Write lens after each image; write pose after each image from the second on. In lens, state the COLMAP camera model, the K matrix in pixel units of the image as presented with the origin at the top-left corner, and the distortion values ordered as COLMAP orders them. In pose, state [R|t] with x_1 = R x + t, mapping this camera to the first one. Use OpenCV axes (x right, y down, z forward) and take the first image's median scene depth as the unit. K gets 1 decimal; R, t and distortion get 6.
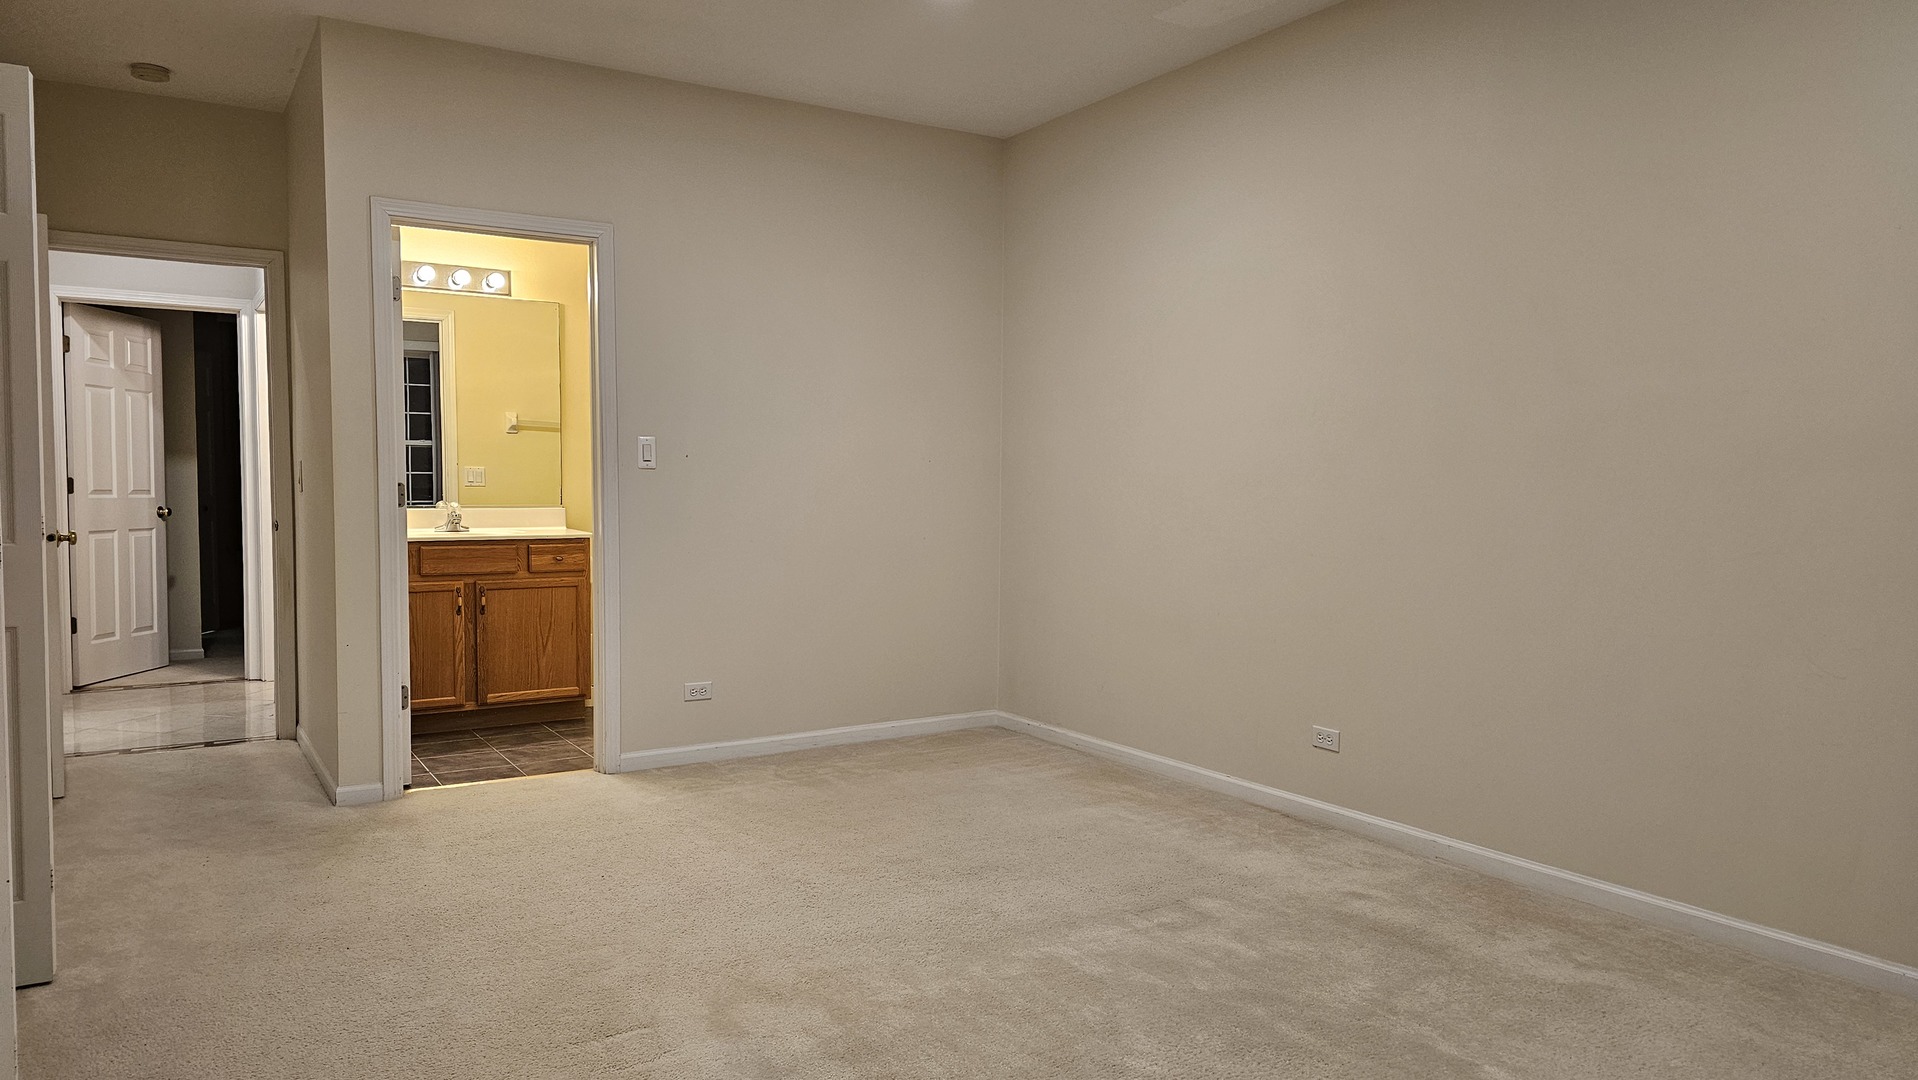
lens RADIAL K [[1253.4, 0, 965.8], [0, 1253.4, 541.1], [0, 0, 1]] dist [0.002684, -0.000074]
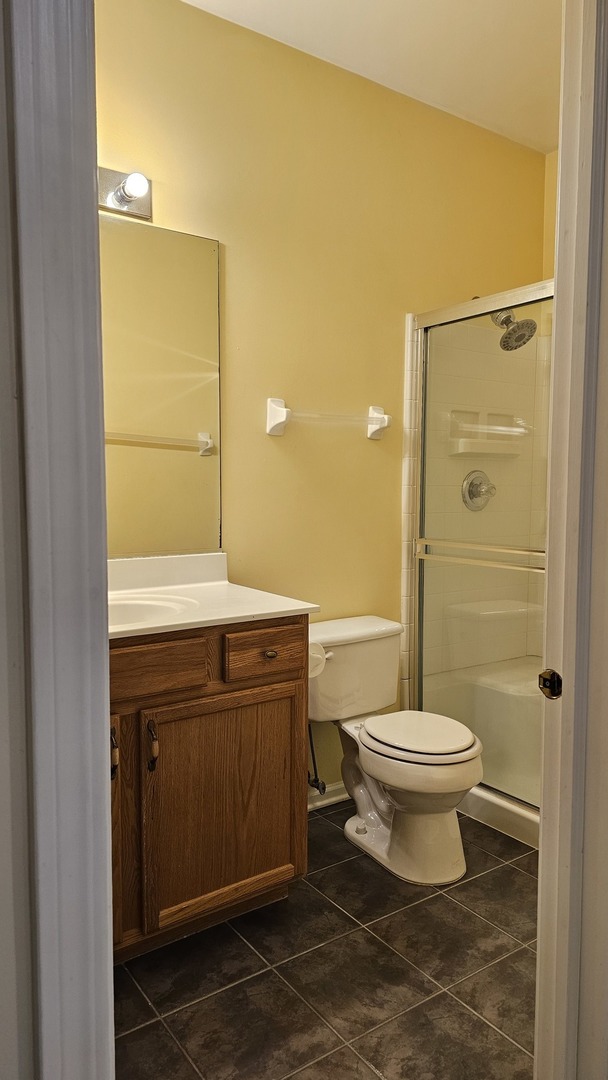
lens RADIAL K [[705.8, 0, 299.4], [0, 705.8, 538.5], [0, 0, 1]] dist [0.002684, -0.000074]
pose [[0.998114, -0.005487, 0.061140, -0.332971], [0.004018, 0.999701, 0.024123, -0.047572], [-0.061254, -0.023831, 0.997838, 0.680807]]
